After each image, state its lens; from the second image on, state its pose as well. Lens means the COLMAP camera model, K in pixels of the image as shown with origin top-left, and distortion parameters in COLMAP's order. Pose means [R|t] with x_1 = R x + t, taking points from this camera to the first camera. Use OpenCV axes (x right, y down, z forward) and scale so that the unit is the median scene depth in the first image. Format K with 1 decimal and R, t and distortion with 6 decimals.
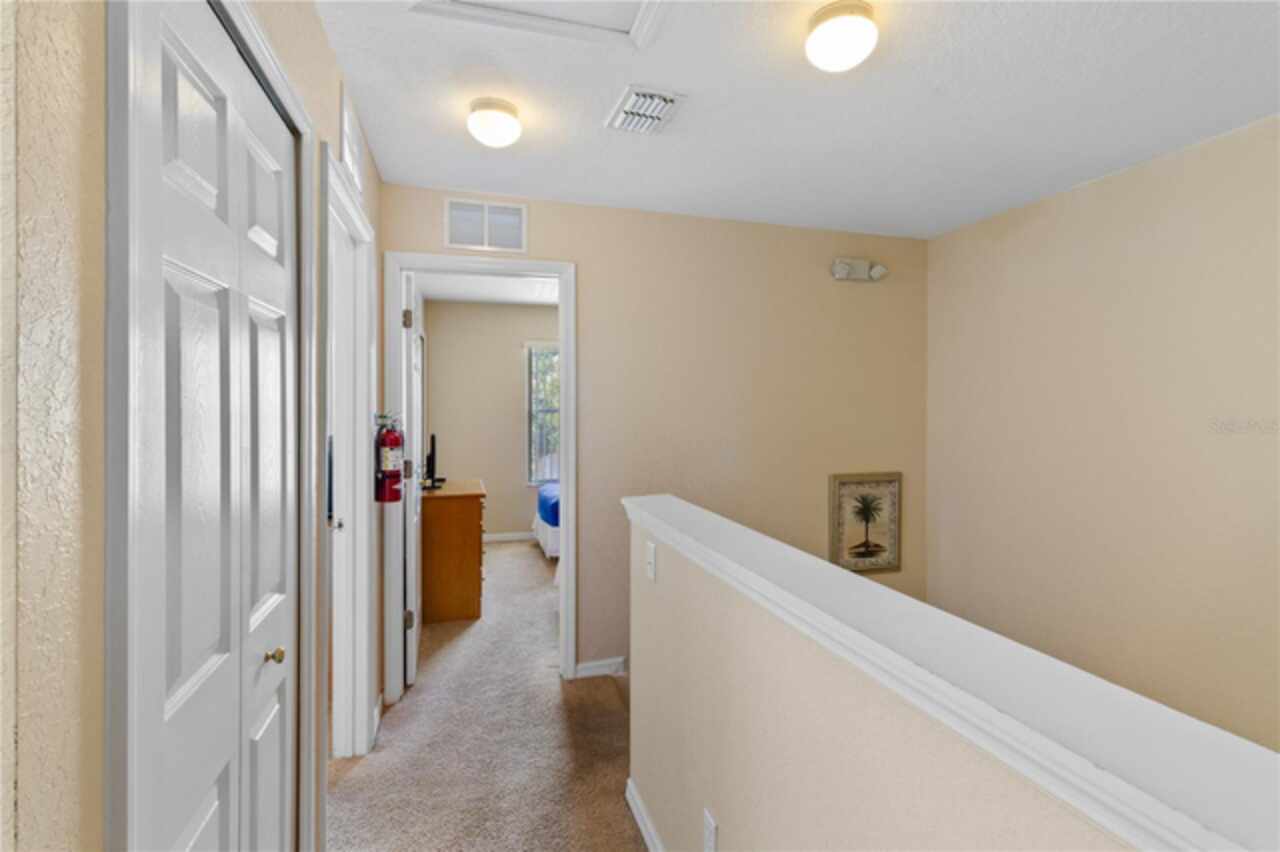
lens RADIAL K [[581.1, 0, 638.2], [0, 581.1, 417.8], [0, 0, 1]] dist [0.001177, -0.000020]
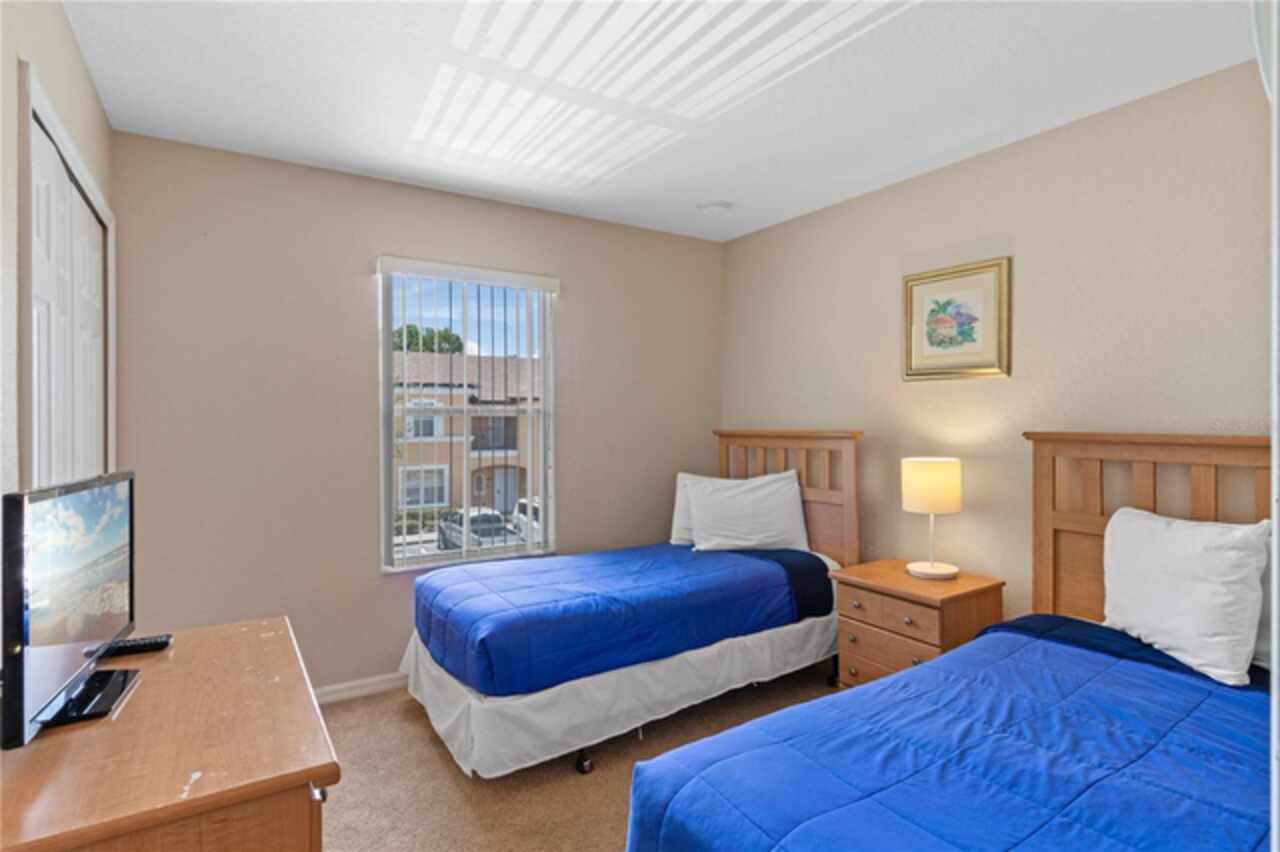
lens RADIAL K [[641.3, 0, 644.1], [0, 641.3, 428.0], [0, 0, 1]] dist [-0.001524, -0.000085]
pose [[0.960534, -0.002633, 0.278150, -0.142129], [0.001988, 0.999995, 0.002600, -0.000619], [-0.278155, -0.001944, 0.960534, 0.477853]]
